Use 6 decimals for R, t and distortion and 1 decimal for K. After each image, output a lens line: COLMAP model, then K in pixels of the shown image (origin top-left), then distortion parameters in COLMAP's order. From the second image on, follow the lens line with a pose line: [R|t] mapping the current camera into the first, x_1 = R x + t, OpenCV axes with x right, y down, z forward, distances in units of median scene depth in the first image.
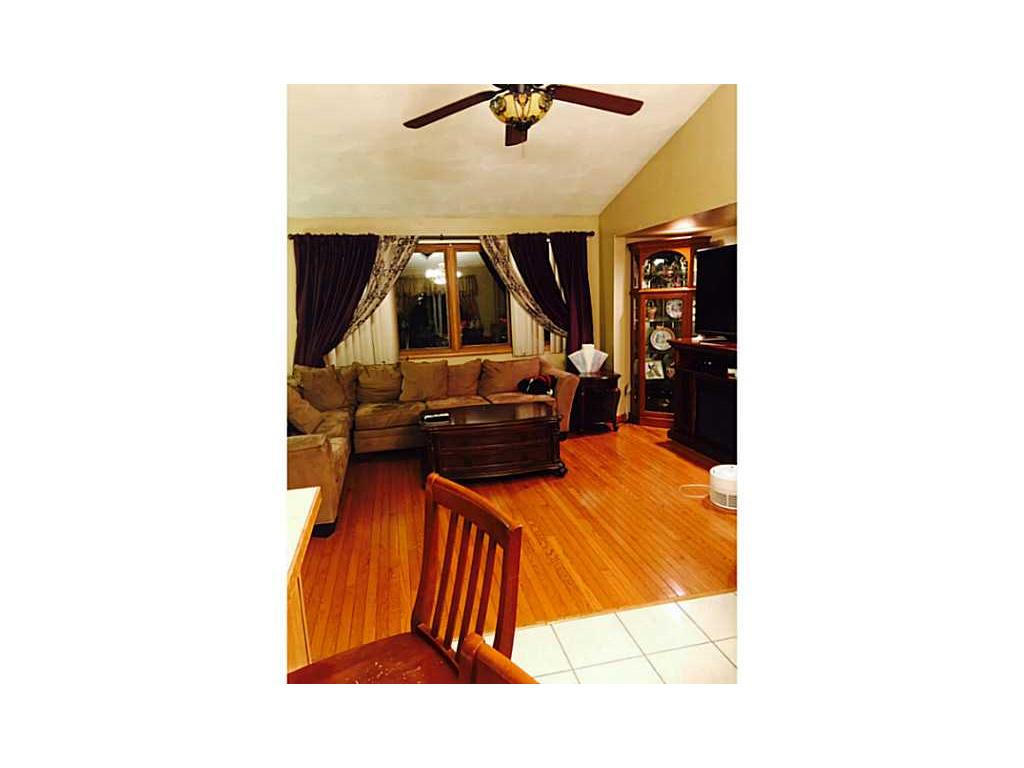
lens RADIAL K [[513.8, 0, 507.5], [0, 513.8, 382.6], [0, 0, 1]] dist [0.027848, -0.000603]
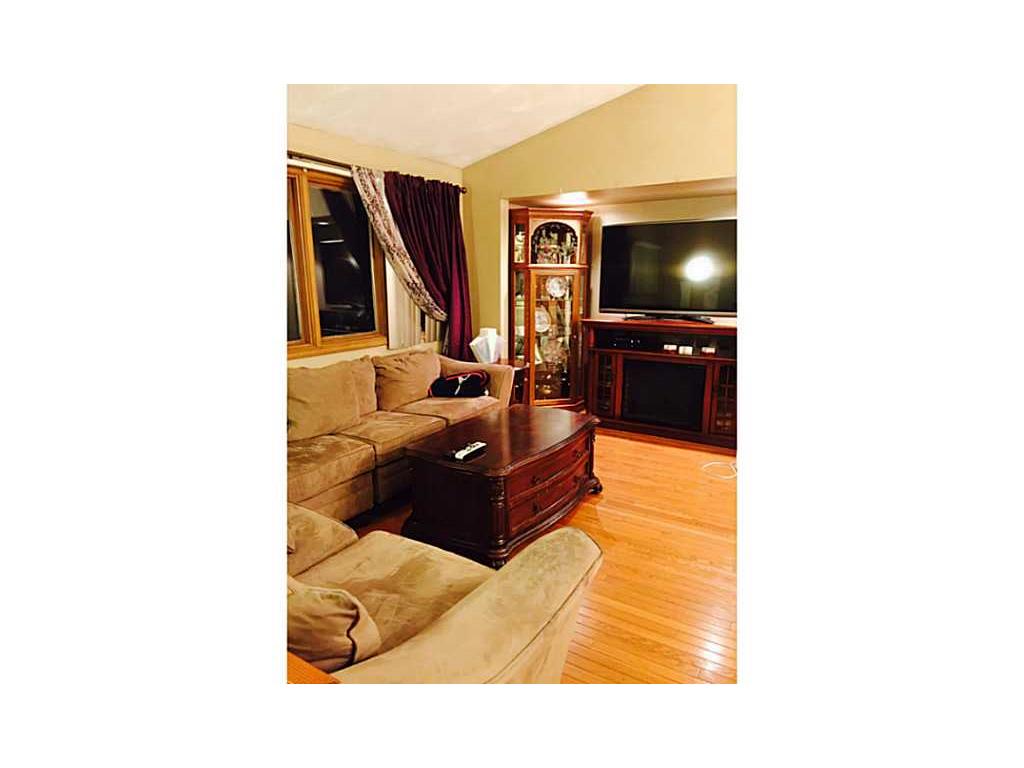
lens RADIAL K [[513.8, 0, 510.1], [0, 513.8, 384.3], [0, 0, 1]] dist [0.027848, -0.000603]
pose [[0.691357, -0.111782, 0.713814, -0.408061], [0.093198, 0.993503, 0.065315, -0.036701], [-0.716478, 0.021370, 0.697283, 0.412698]]
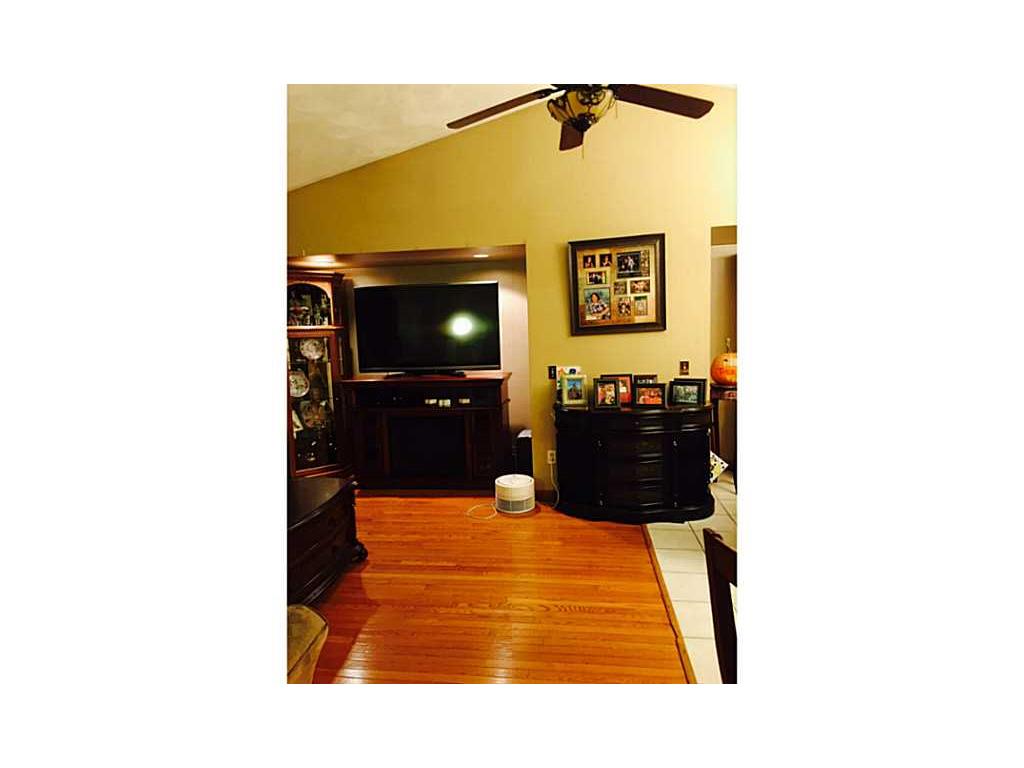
lens RADIAL K [[513.8, 0, 511.3], [0, 513.8, 380.2], [0, 0, 1]] dist [0.027848, -0.000603]
pose [[0.332567, -0.063279, 0.940954, -0.399477], [0.175653, 0.984443, 0.004121, -0.032679], [-0.926577, 0.163911, 0.338509, 0.381615]]
